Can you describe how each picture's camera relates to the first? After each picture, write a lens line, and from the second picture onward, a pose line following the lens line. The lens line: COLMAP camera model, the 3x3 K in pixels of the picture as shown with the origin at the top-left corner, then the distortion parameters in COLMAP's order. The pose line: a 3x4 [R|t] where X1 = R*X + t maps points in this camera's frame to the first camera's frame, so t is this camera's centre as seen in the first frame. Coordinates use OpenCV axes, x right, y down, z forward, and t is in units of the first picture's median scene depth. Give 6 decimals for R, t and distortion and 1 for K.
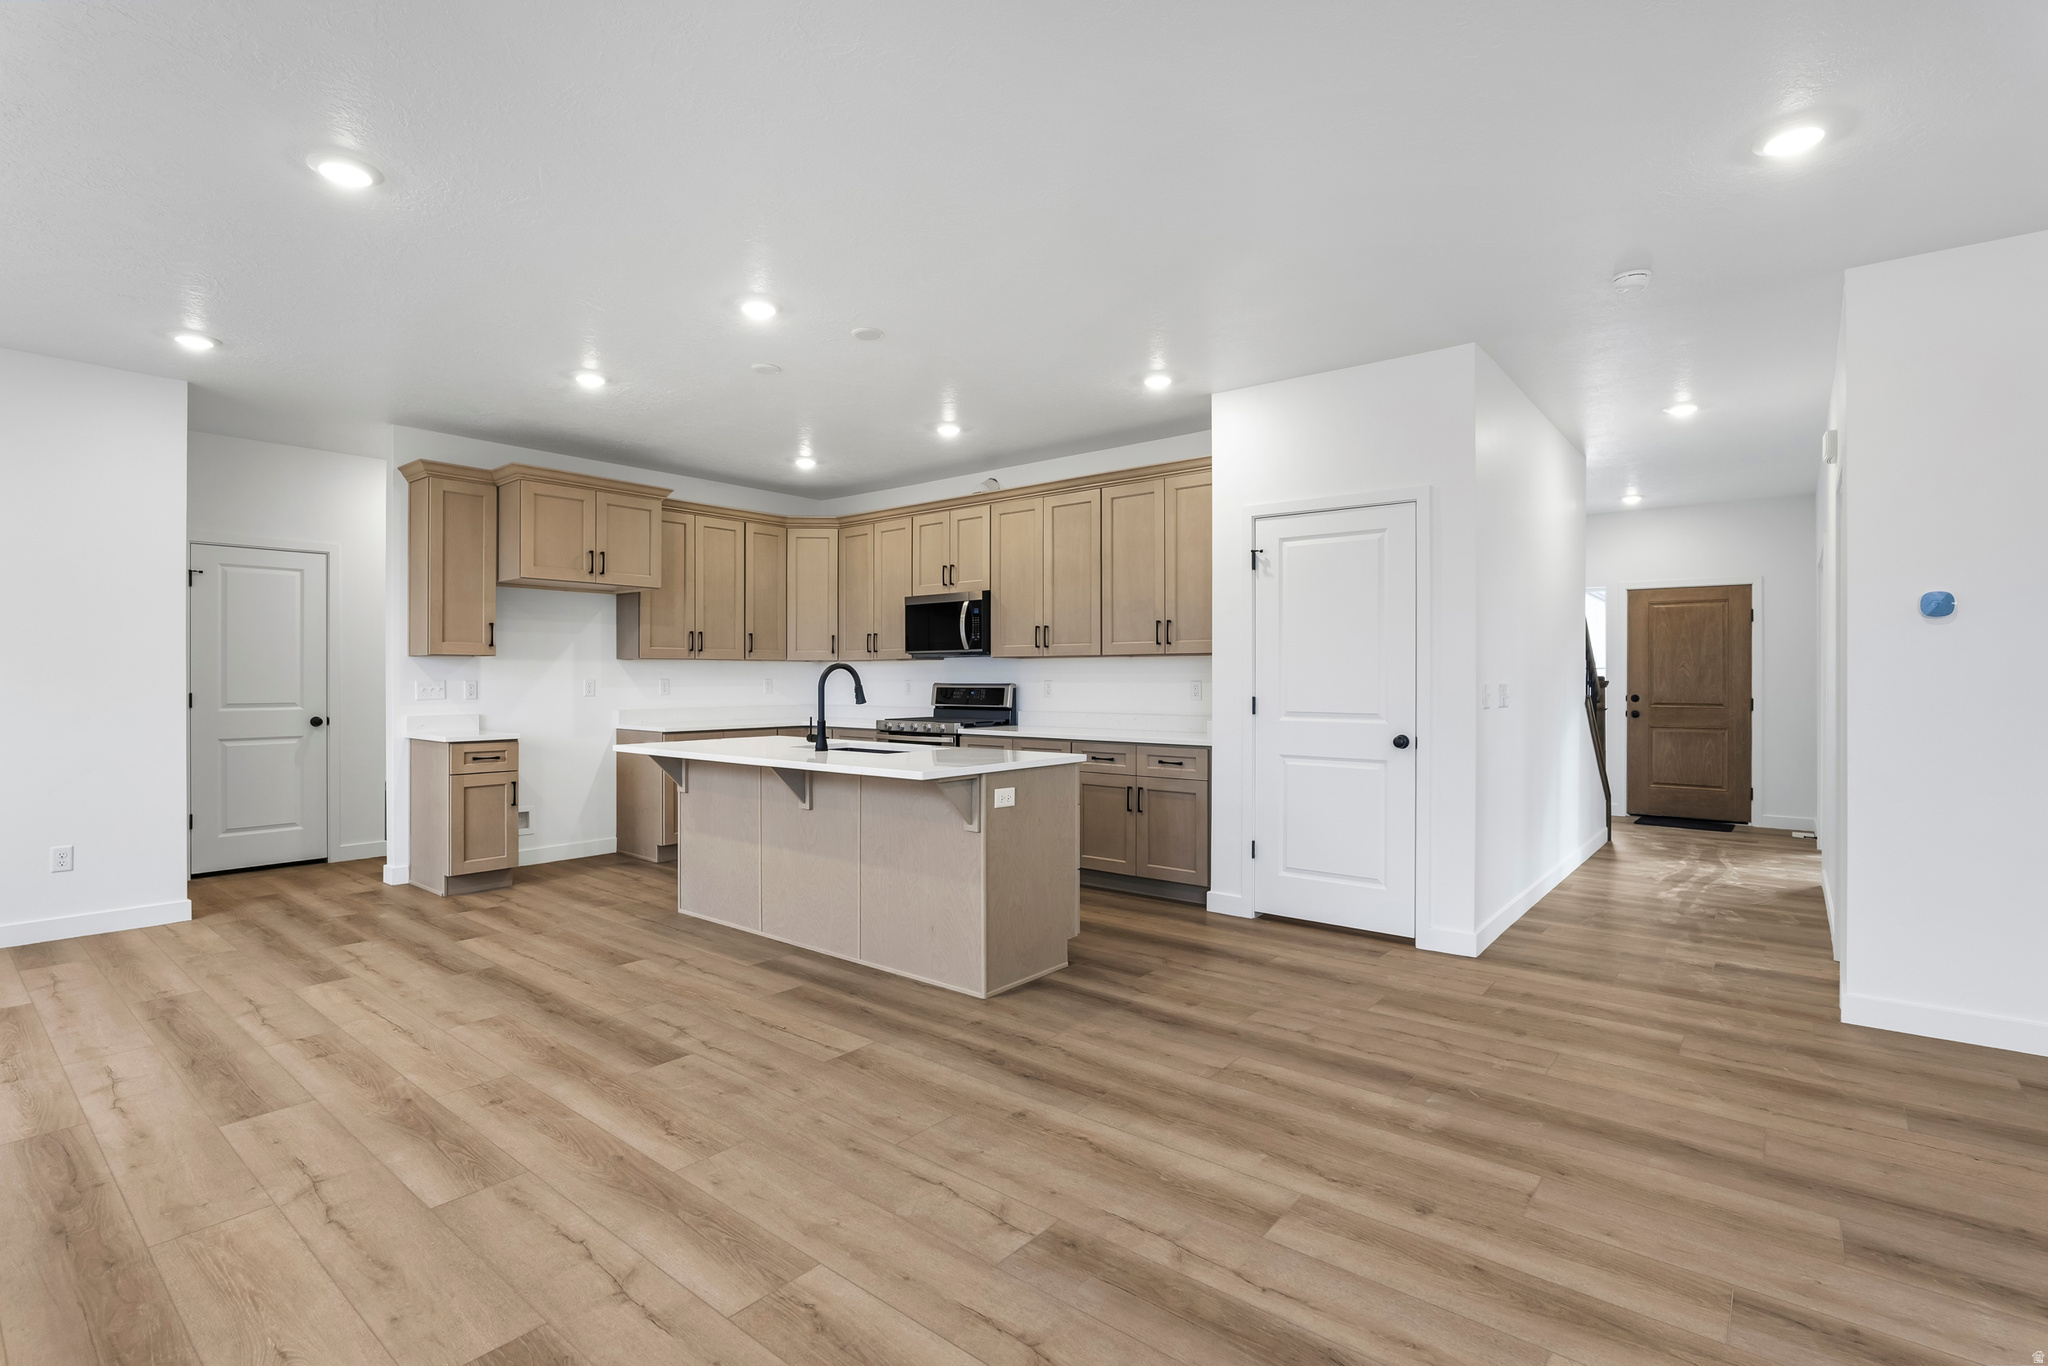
lens RADIAL K [[948.5, 0, 1022.1], [0, 948.5, 674.2], [0, 0, 1]] dist [-0.019146, 0.004566]
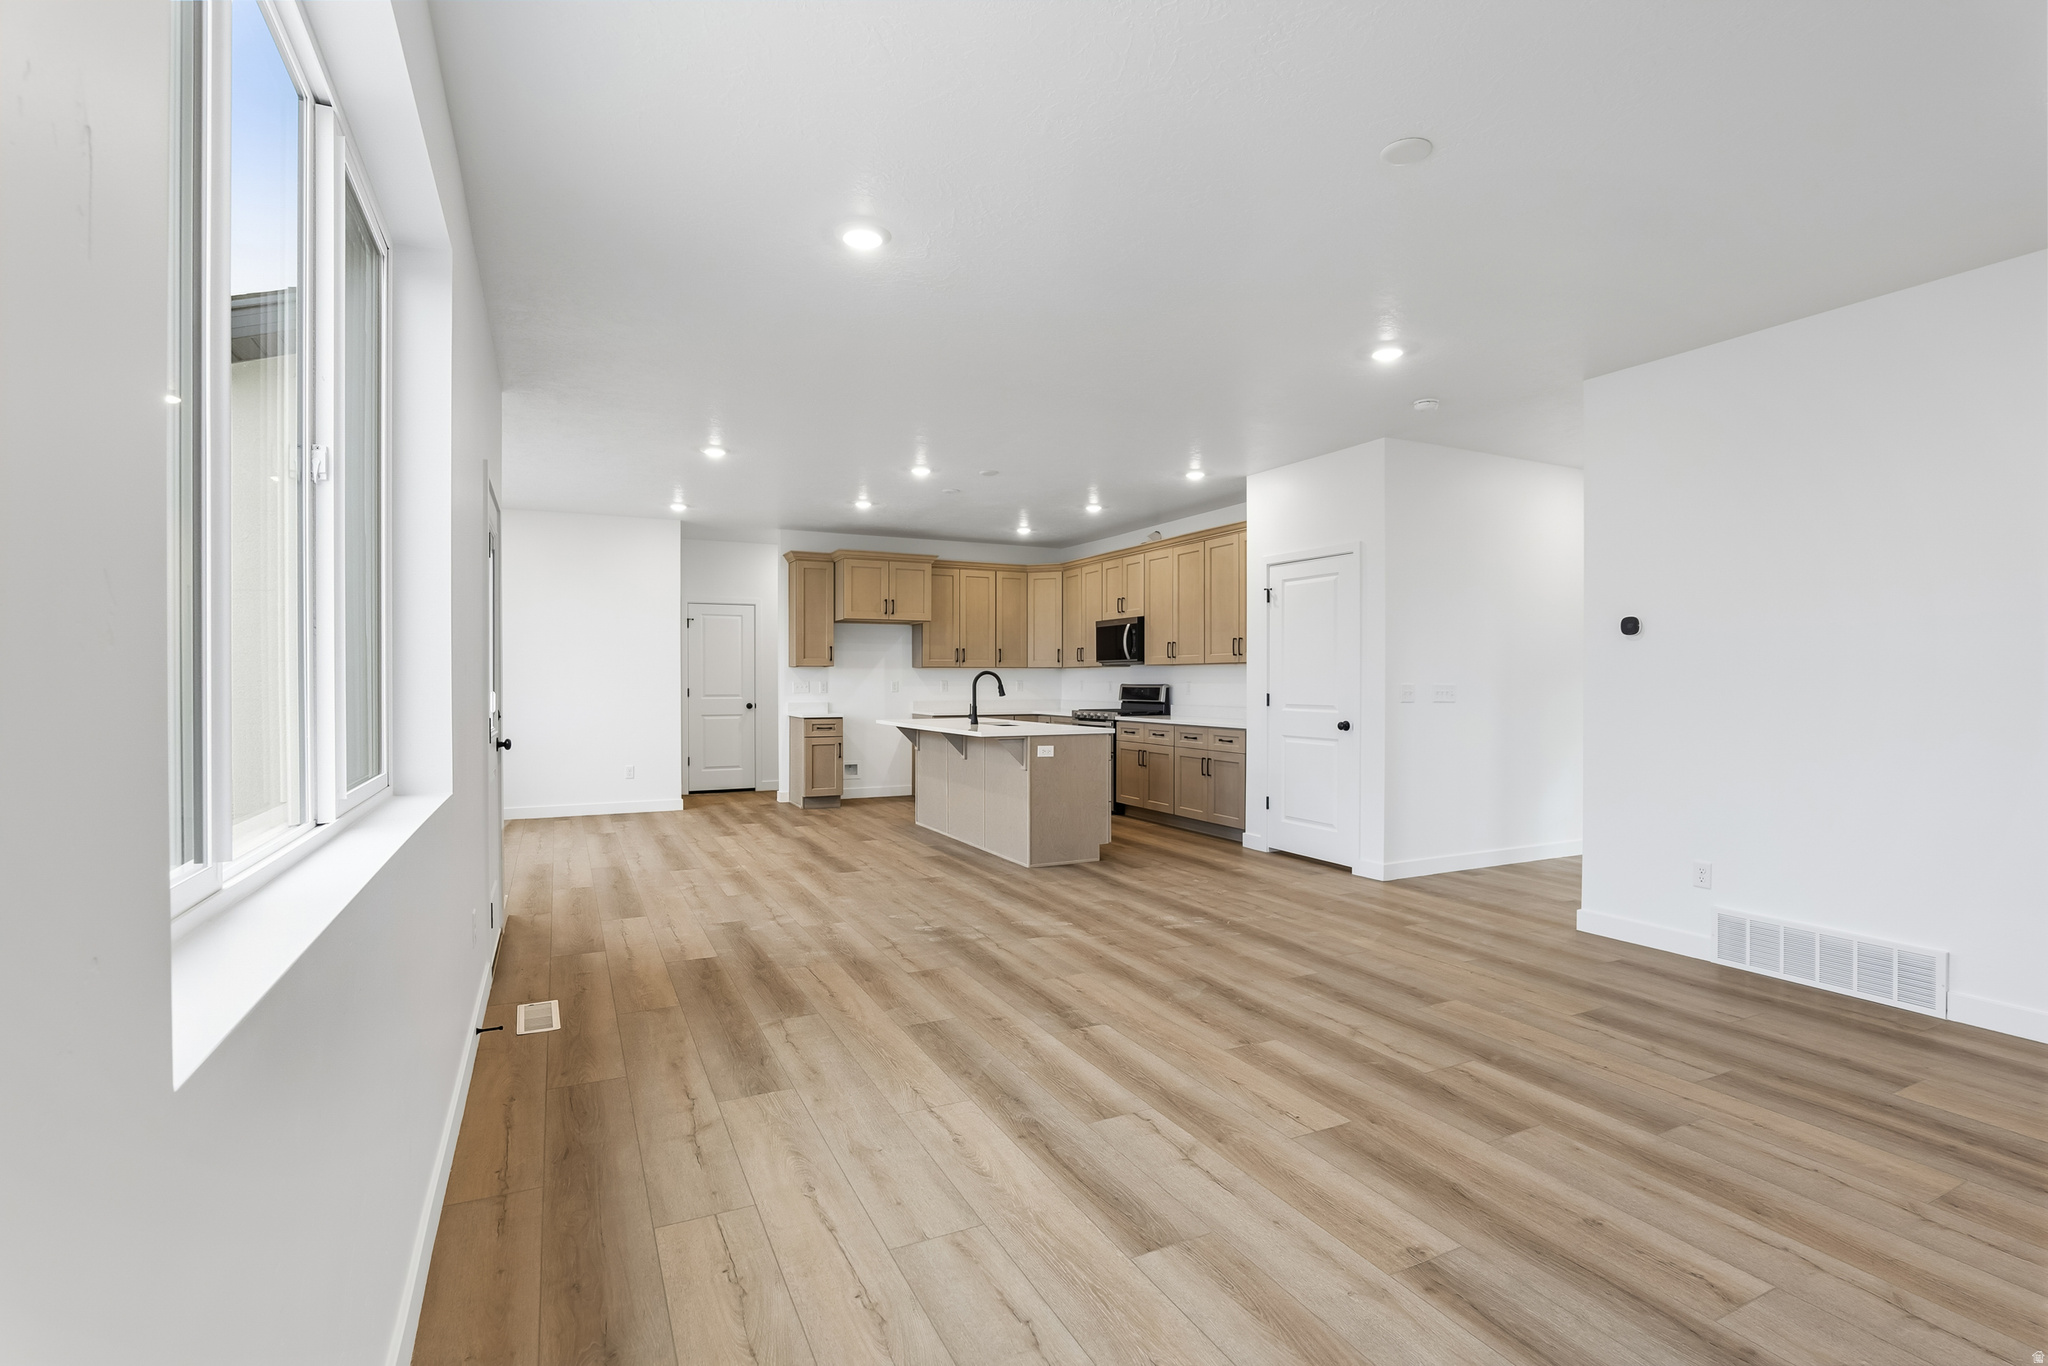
lens RADIAL K [[948.5, 0, 1025.6], [0, 948.5, 684.3], [0, 0, 1]] dist [-0.019146, 0.004566]
pose [[0.910408, 0.002328, -0.413706, 0.504606], [0.001095, 0.999967, 0.008036, -0.001458], [0.413711, -0.007769, 0.910375, -0.424213]]
